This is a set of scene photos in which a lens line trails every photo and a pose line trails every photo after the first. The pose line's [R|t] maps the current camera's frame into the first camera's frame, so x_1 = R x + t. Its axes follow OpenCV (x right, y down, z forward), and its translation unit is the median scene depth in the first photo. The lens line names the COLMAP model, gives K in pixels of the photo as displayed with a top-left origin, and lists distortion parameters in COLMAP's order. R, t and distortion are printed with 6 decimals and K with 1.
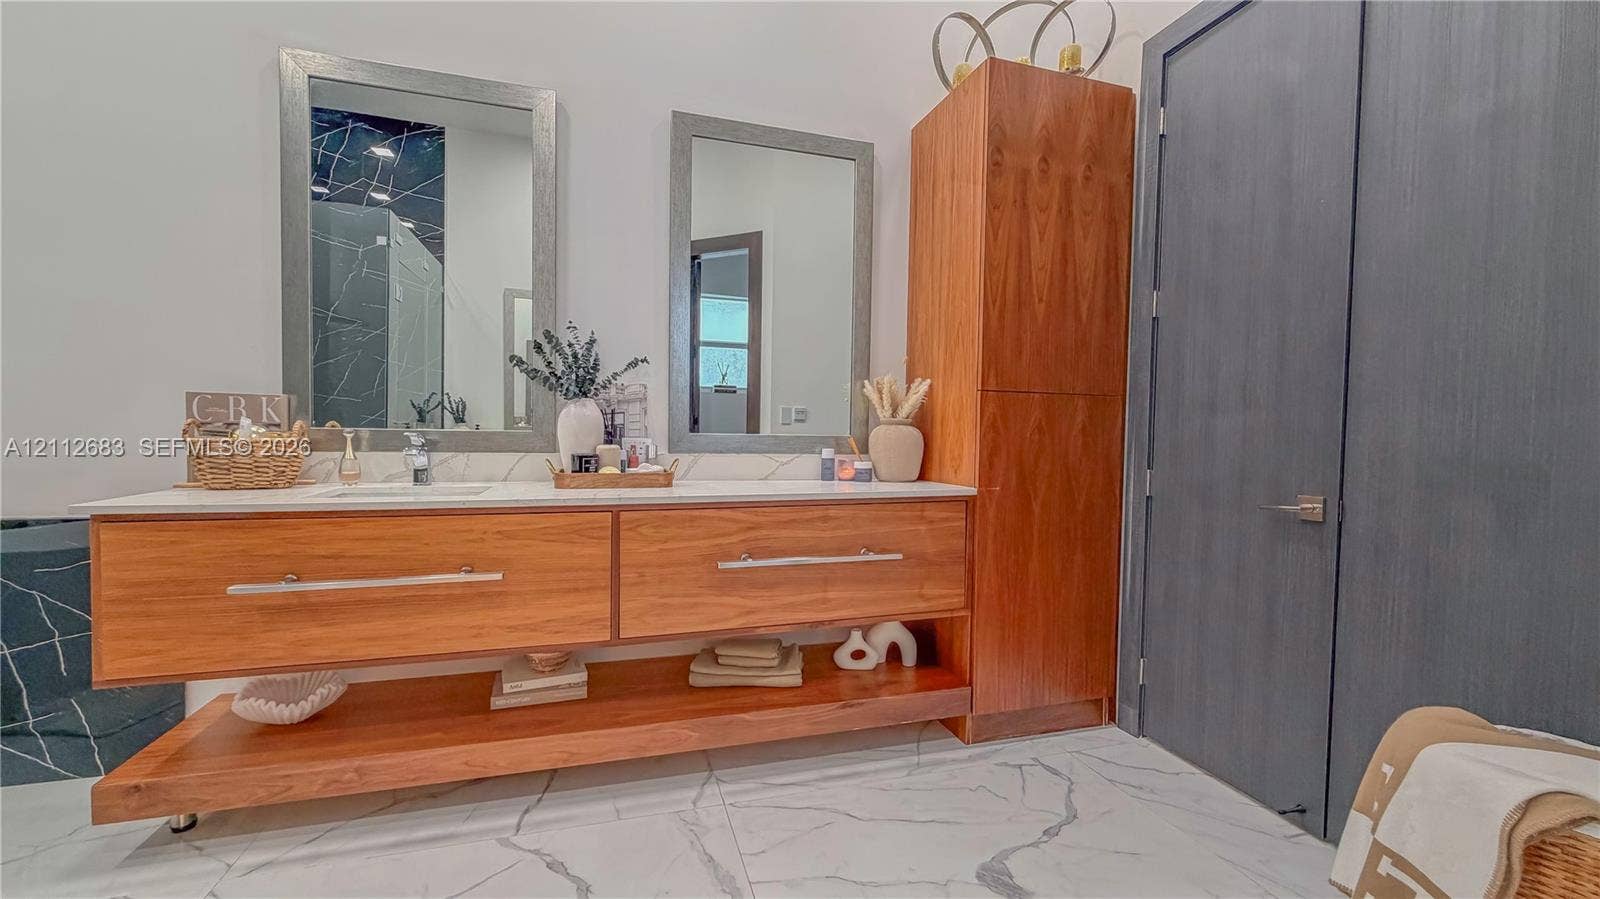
lens RADIAL K [[635.0, 0, 797.5], [0, 635.0, 451.8], [0, 0, 1]] dist [0.000571, 0.000693]
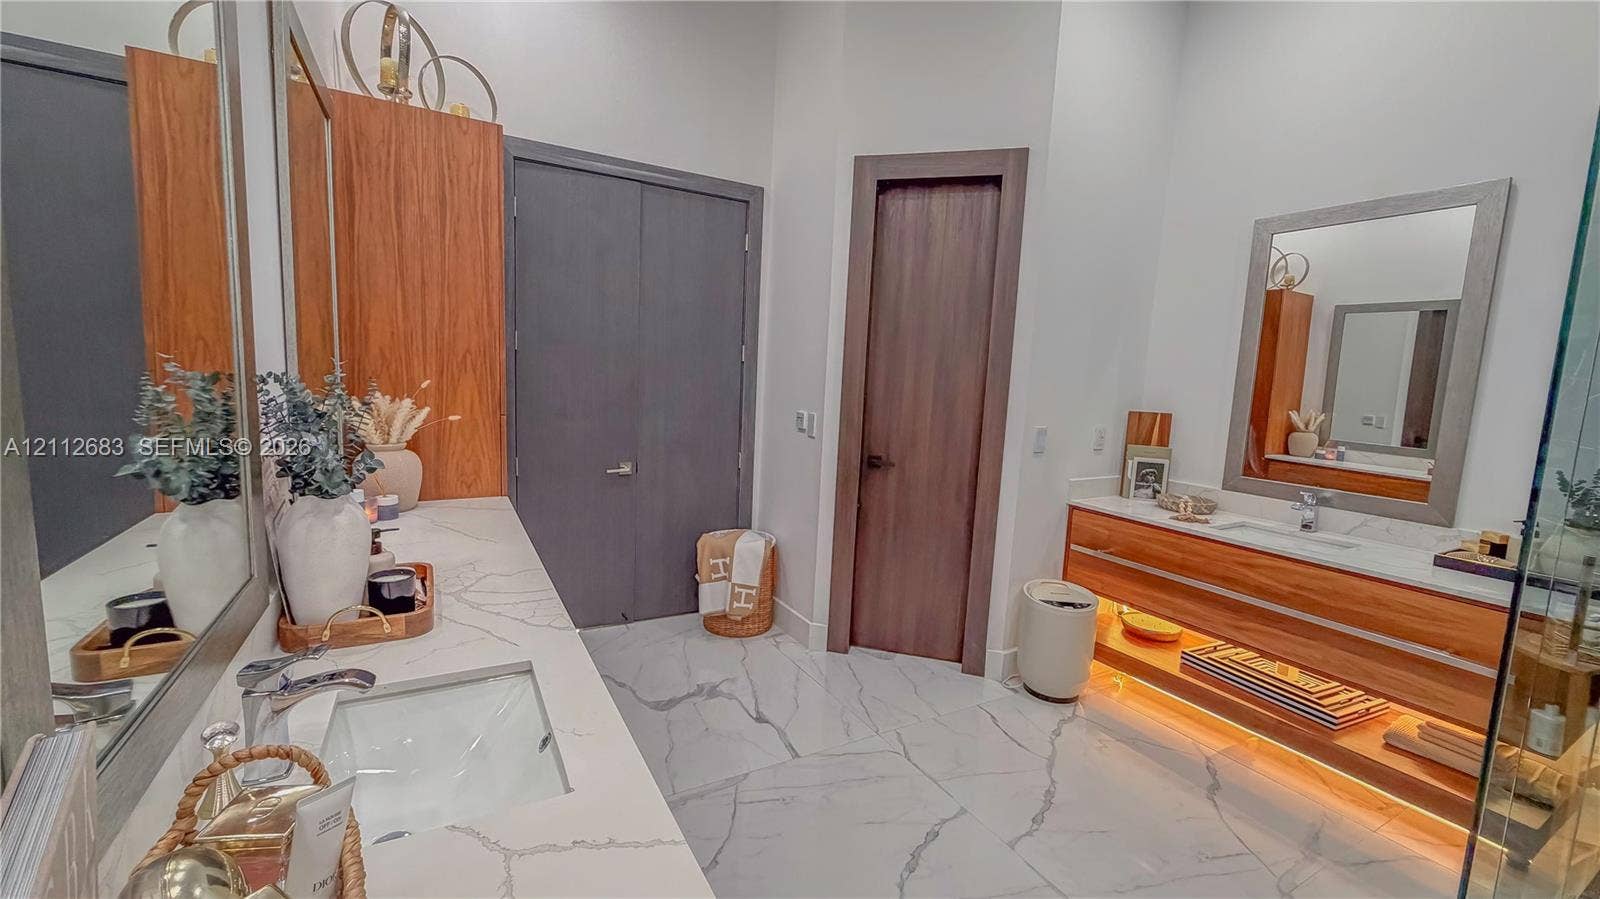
lens RADIAL K [[635.0, 0, 797.5], [0, 635.0, 451.8], [0, 0, 1]] dist [0.000571, 0.000693]
pose [[-0.221312, -0.138950, 0.965253, -0.817812], [-0.013546, 0.990140, 0.139427, -0.166509], [-0.975109, 0.017781, -0.221013, 0.604927]]
